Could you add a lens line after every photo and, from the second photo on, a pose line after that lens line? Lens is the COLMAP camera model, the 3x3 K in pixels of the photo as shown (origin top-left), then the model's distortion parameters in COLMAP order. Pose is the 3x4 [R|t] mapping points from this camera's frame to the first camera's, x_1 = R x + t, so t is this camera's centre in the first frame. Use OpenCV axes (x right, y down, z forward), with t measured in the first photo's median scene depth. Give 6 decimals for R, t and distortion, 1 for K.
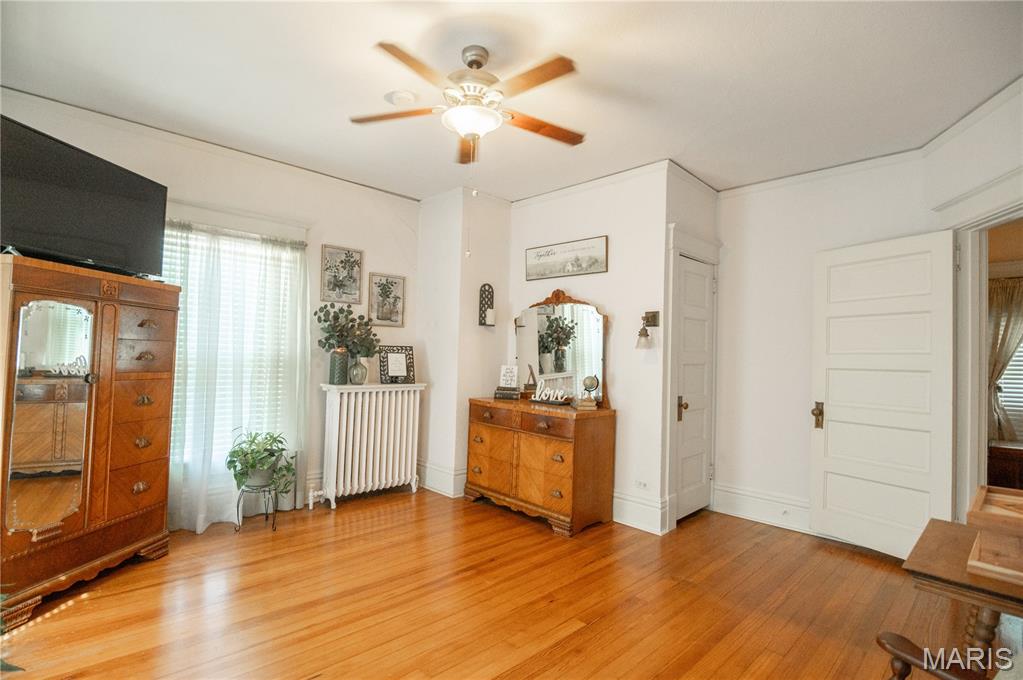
lens RADIAL K [[505.6, 0, 510.4], [0, 505.6, 342.6], [0, 0, 1]] dist [-0.015196, -0.000214]
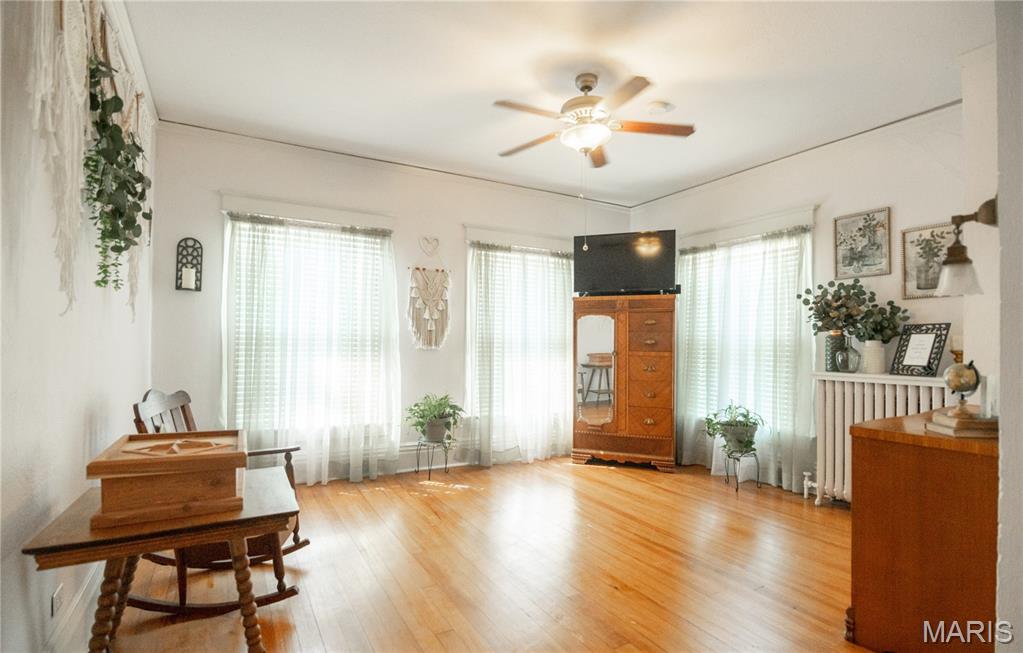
lens RADIAL K [[504.4, 0, 493.3], [0, 504.4, 336.1], [0, 0, 1]] dist [-0.016834, -0.000332]
pose [[-0.281824, -0.040432, -0.958614, 0.662862], [0.010323, 0.998926, -0.045167, 0.053157], [0.959411, -0.022625, -0.281104, 0.657220]]
